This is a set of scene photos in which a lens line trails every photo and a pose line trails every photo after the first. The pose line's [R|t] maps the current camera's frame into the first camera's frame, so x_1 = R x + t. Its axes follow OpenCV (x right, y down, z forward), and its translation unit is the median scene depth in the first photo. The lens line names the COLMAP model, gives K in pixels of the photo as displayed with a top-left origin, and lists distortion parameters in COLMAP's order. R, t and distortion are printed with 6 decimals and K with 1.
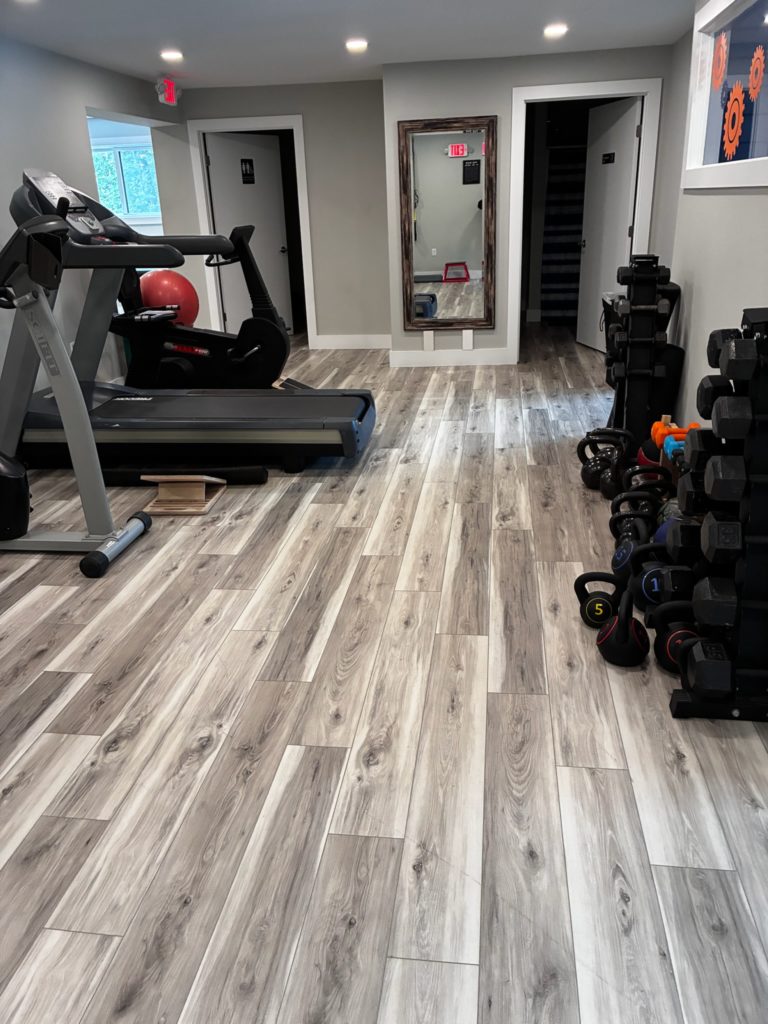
lens RADIAL K [[767.4, 0, 384.0], [0, 767.4, 512.0], [0, 0, 1]] dist [0.010072, -0.006762]
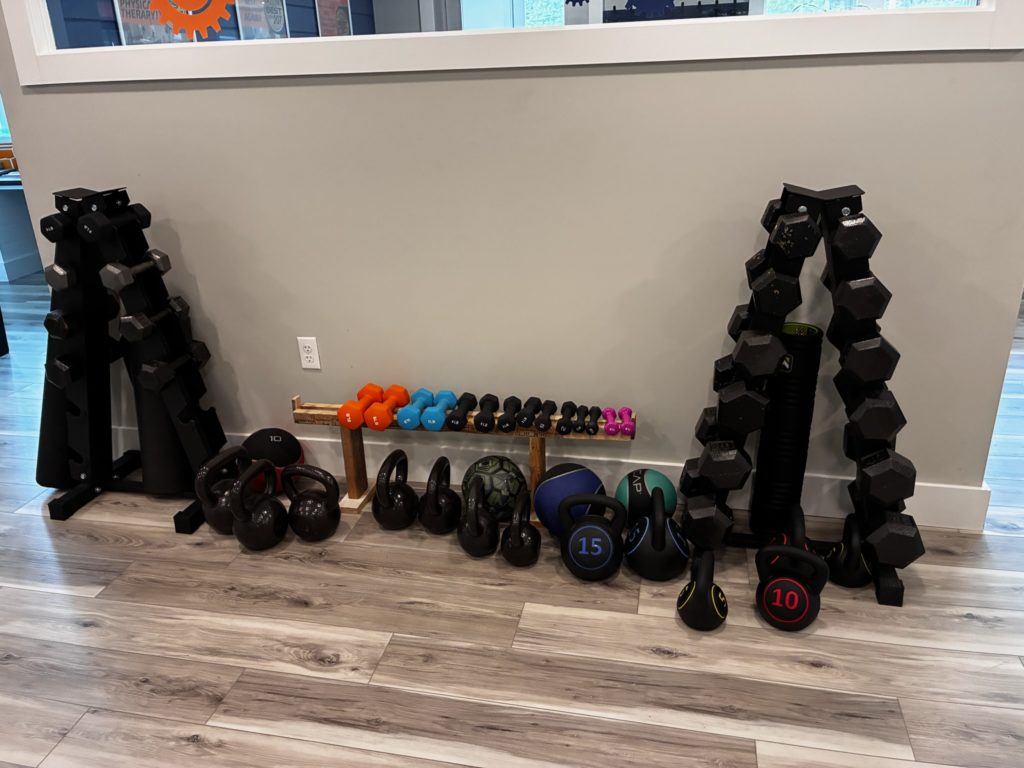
lens RADIAL K [[767.4, 0, 512.0], [0, 767.4, 384.0], [0, 0, 1]] dist [0.010072, -0.006762]
pose [[0.077325, -0.333476, 0.939582, -0.301057], [0.407785, 0.870550, 0.275415, -0.279763], [-0.909798, 0.361851, 0.203302, 0.761957]]
